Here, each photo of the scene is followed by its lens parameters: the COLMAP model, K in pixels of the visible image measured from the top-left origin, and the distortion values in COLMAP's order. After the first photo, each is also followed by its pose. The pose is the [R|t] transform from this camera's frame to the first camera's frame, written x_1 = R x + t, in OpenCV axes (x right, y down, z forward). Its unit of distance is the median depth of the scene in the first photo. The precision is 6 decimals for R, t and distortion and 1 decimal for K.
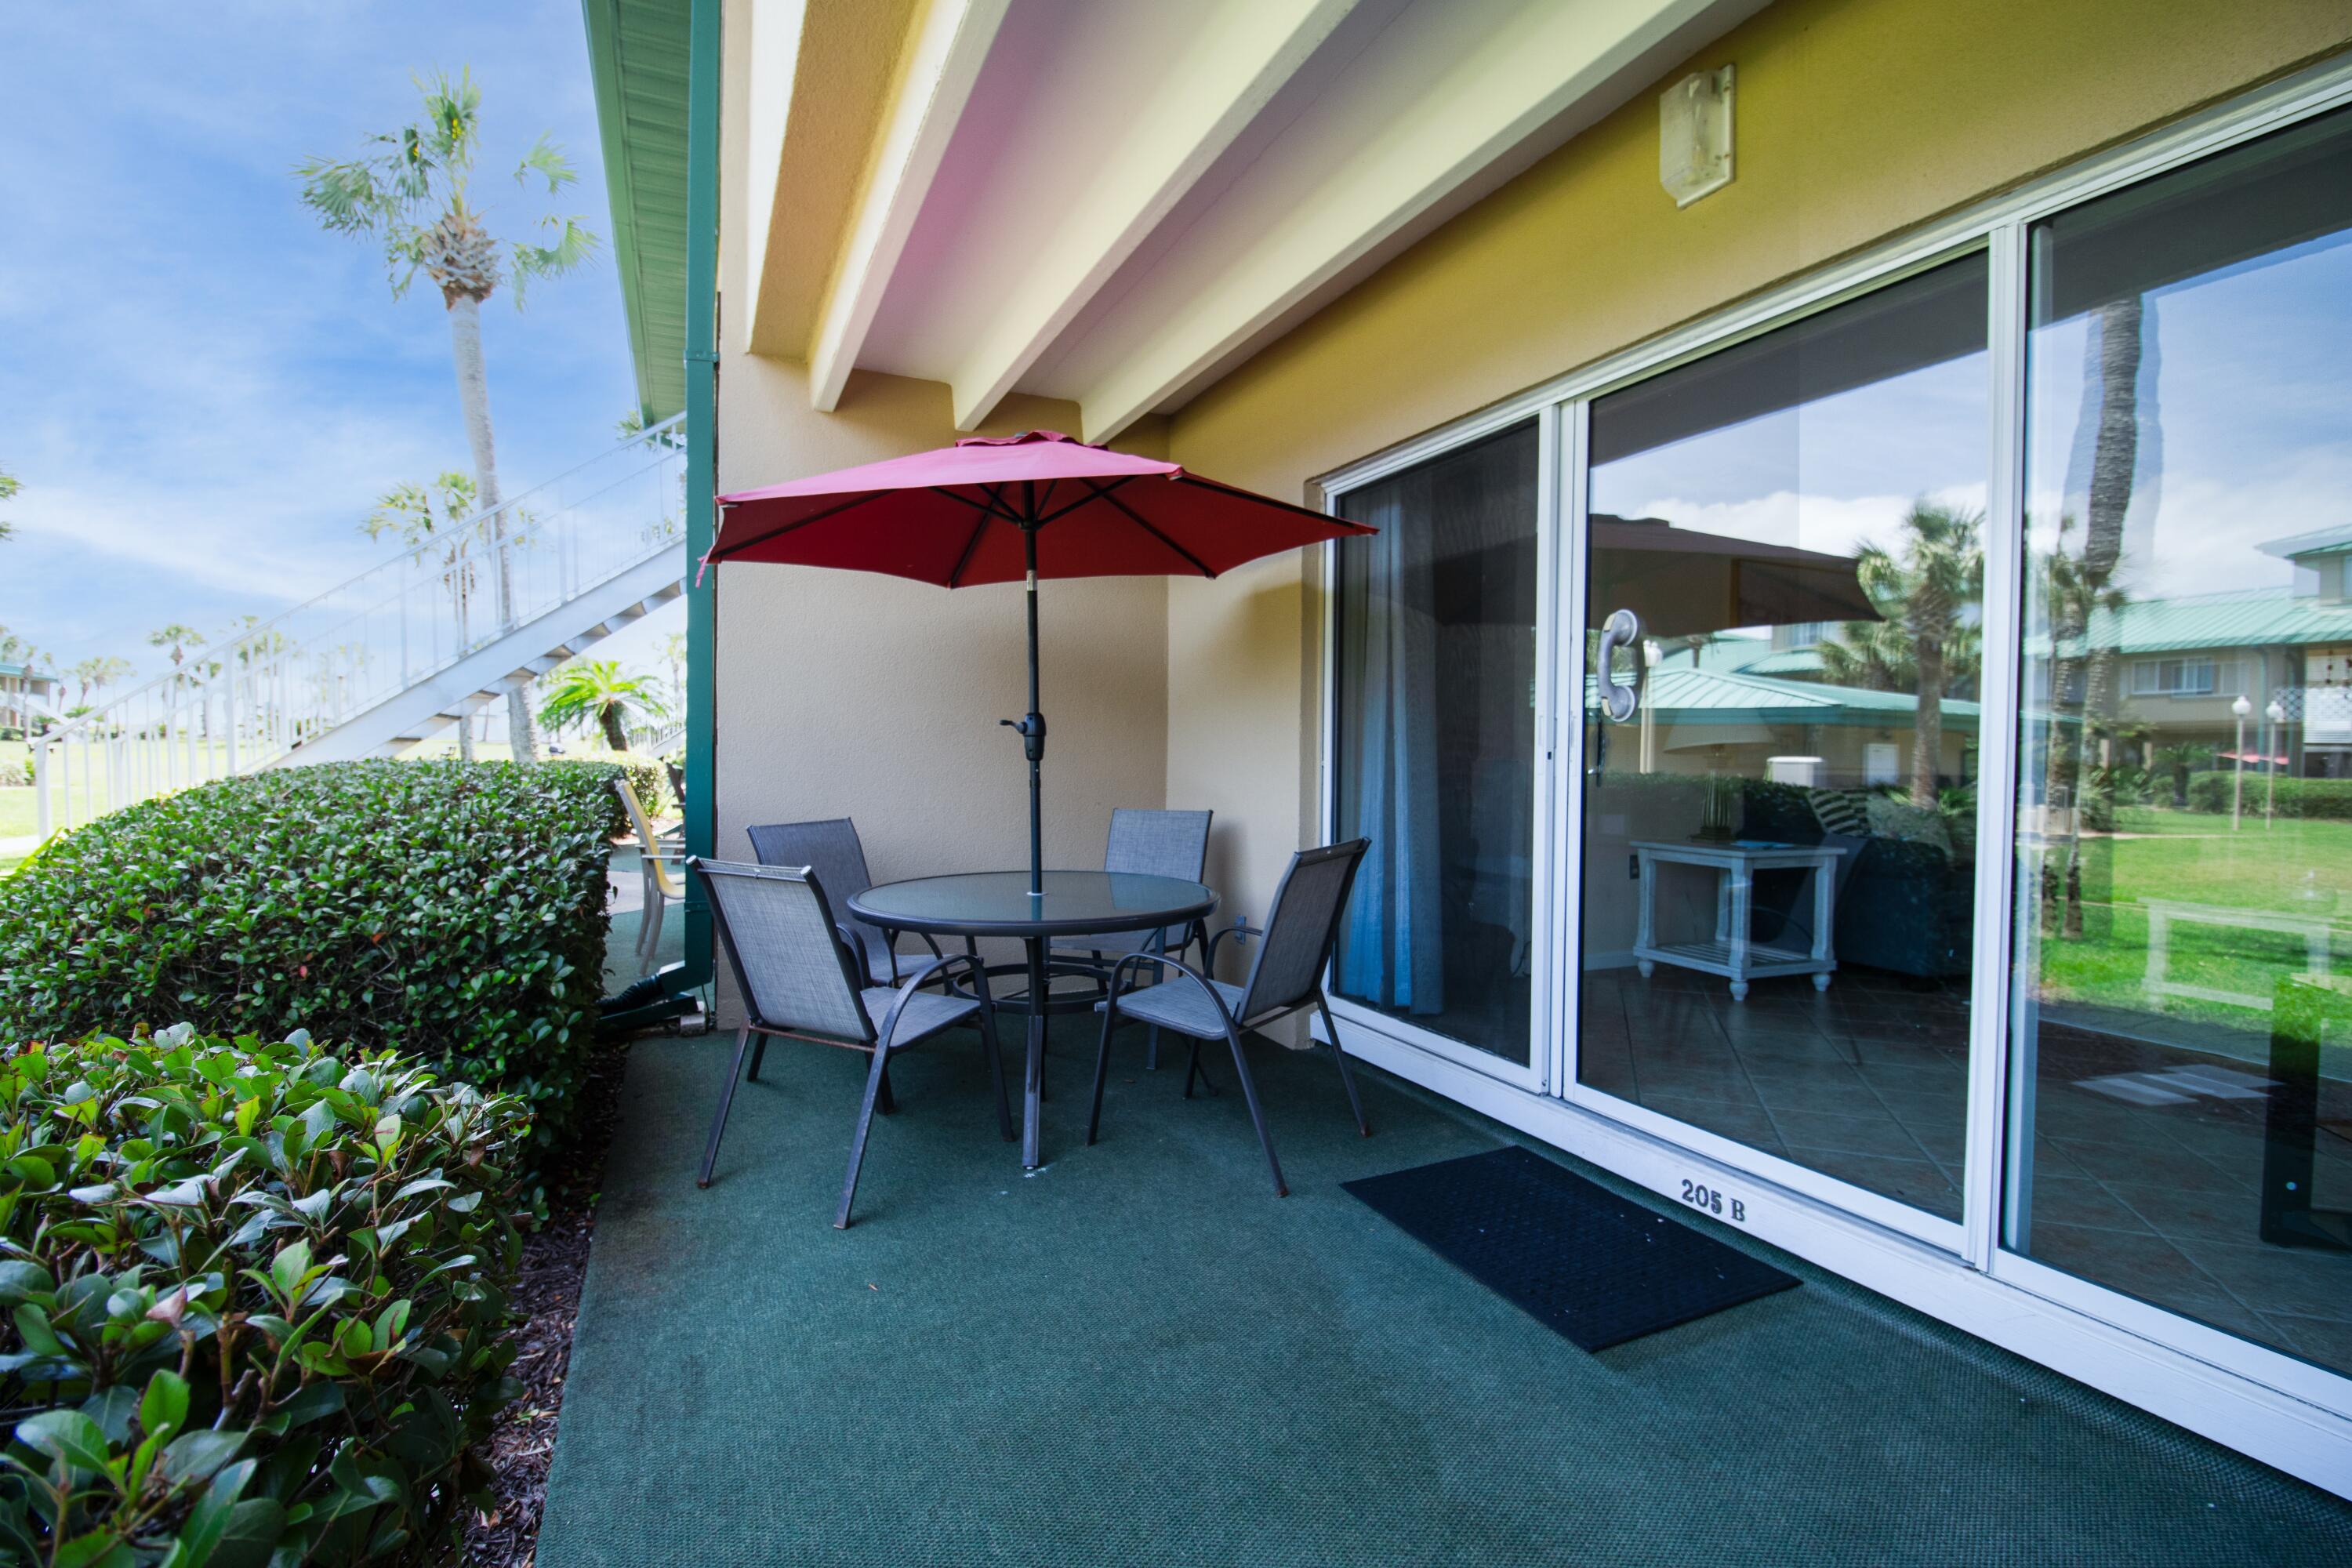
lens RADIAL K [[1101.7, 0, 1180.9], [0, 1101.7, 764.2], [0, 0, 1]] dist [-0.001573, -0.010906]
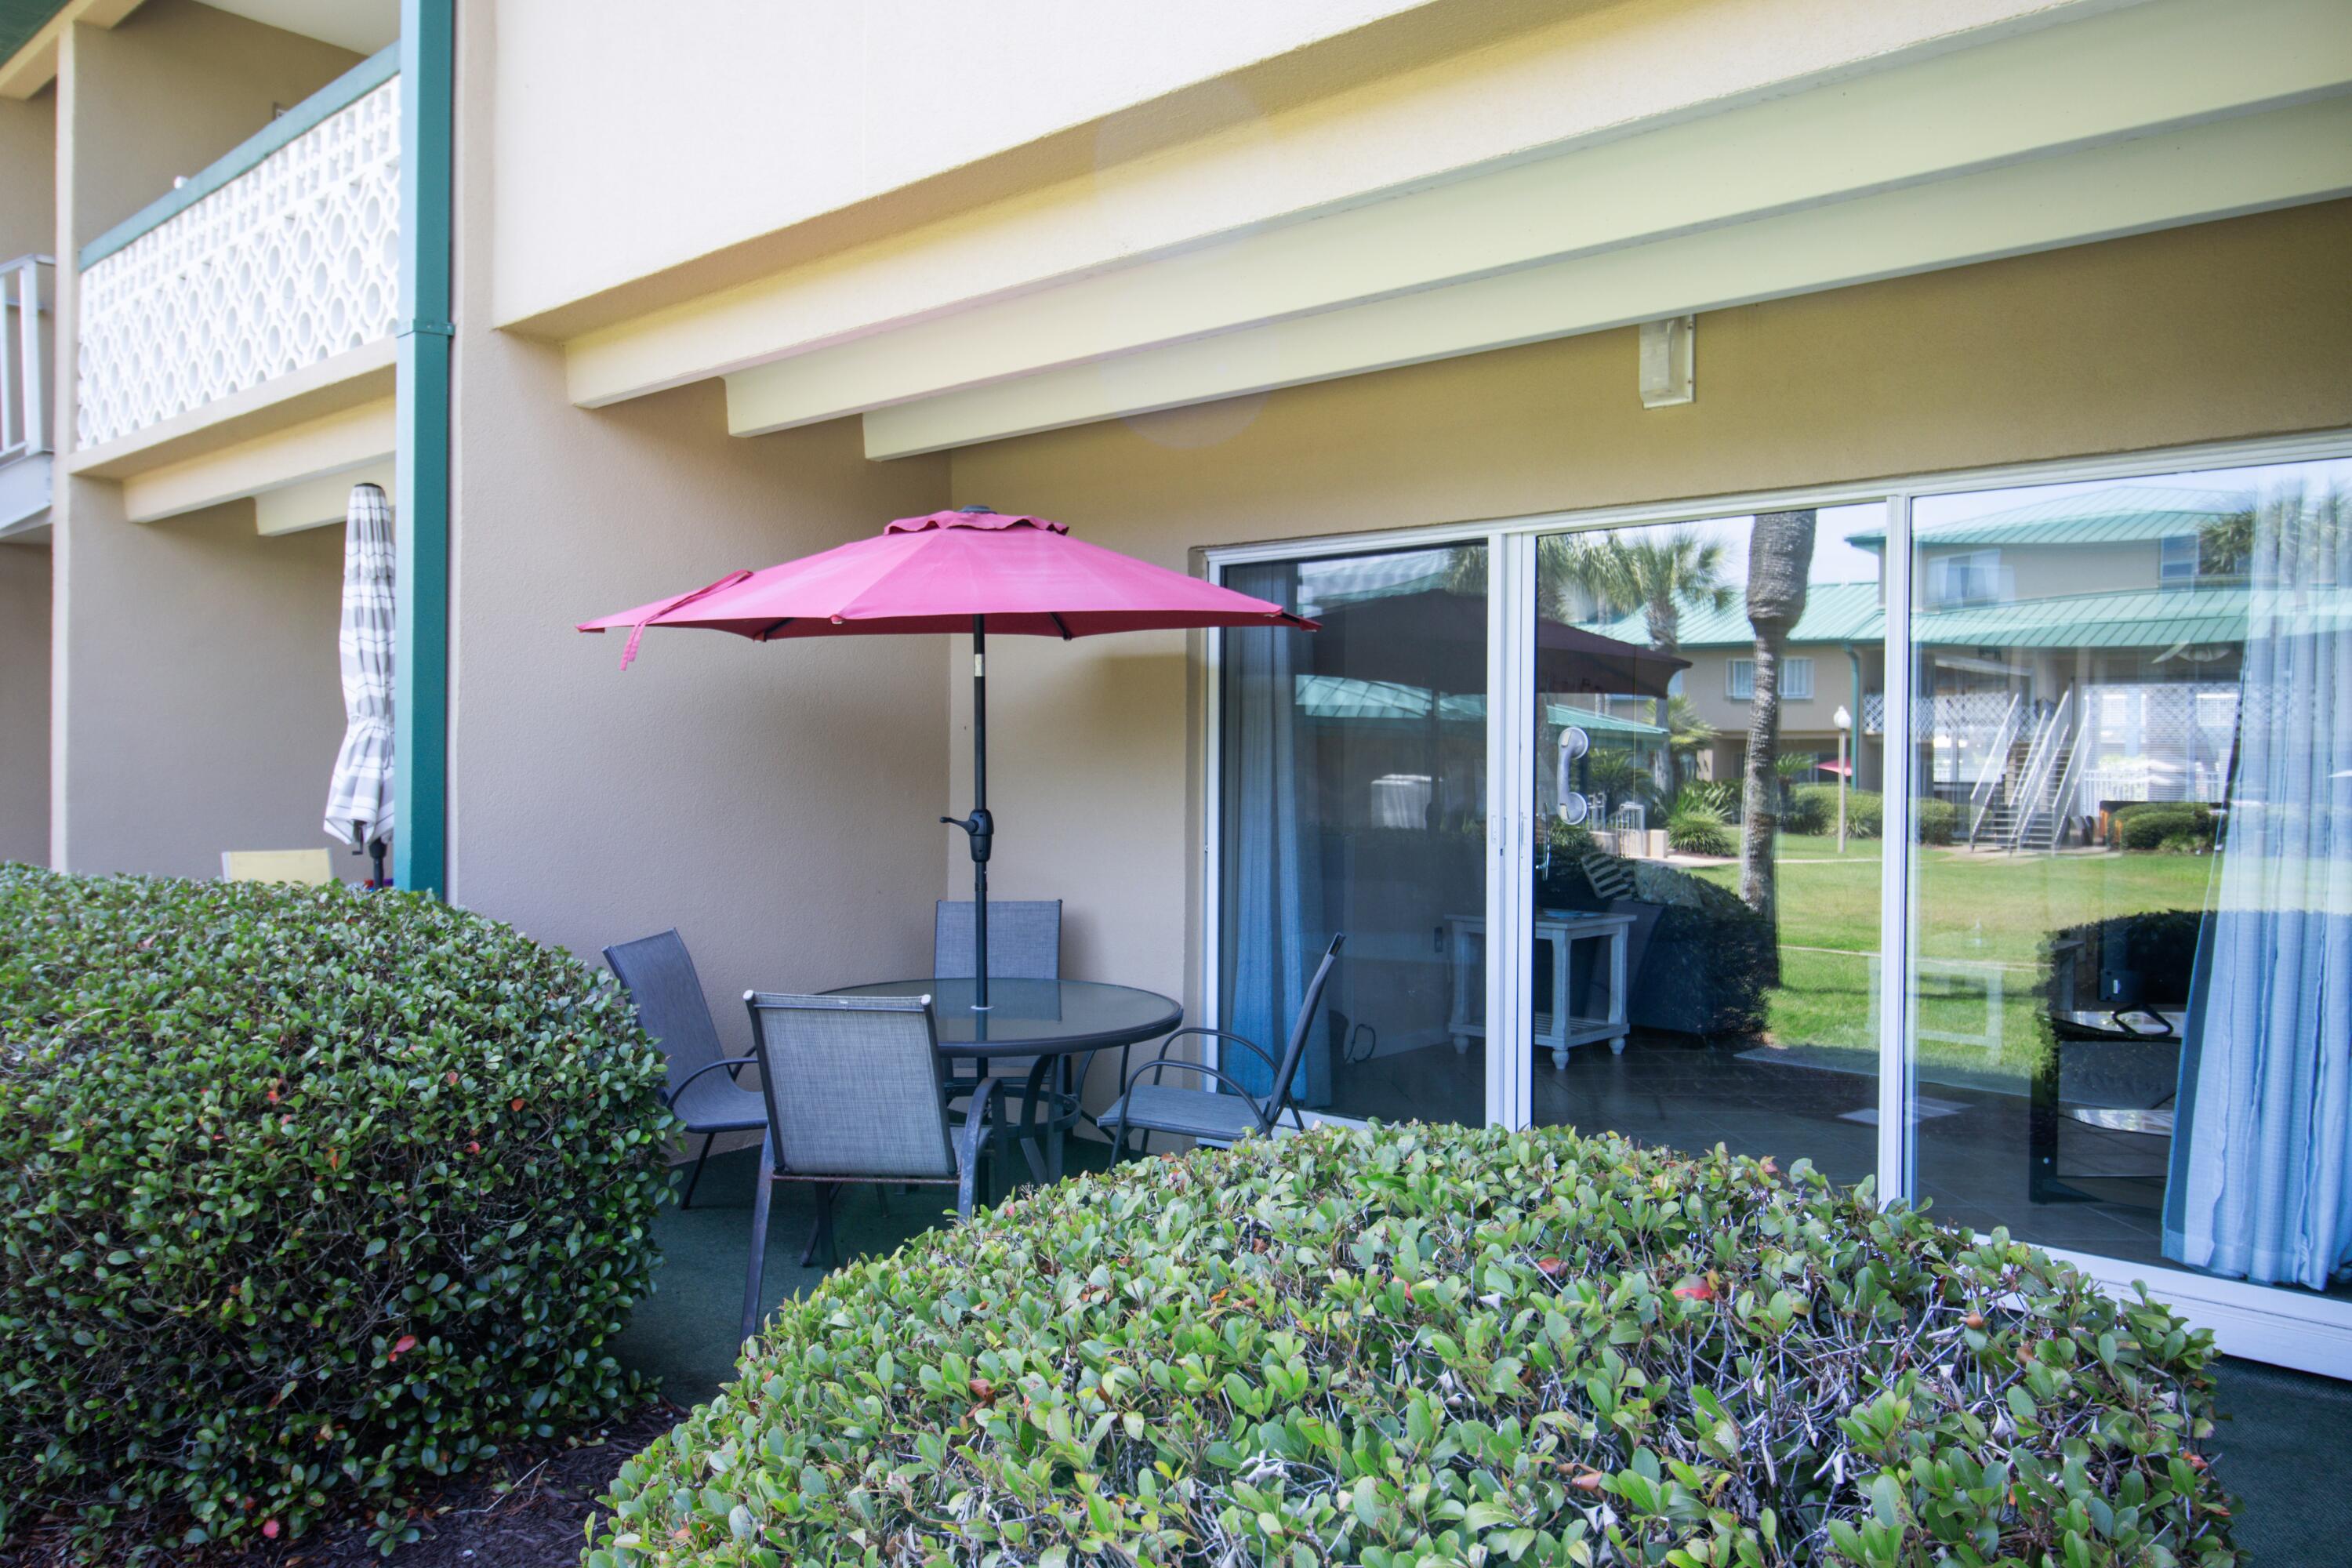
lens RADIAL K [[1671.9, 0, 1178.5], [0, 1671.9, 748.3], [0, 0, 1]] dist [0.000542, 0.000869]
pose [[0.912553, 0.002863, 0.408949, -0.473964], [0.001397, 0.999948, -0.010118, -0.071251], [-0.408957, 0.009804, 0.912501, -0.287489]]
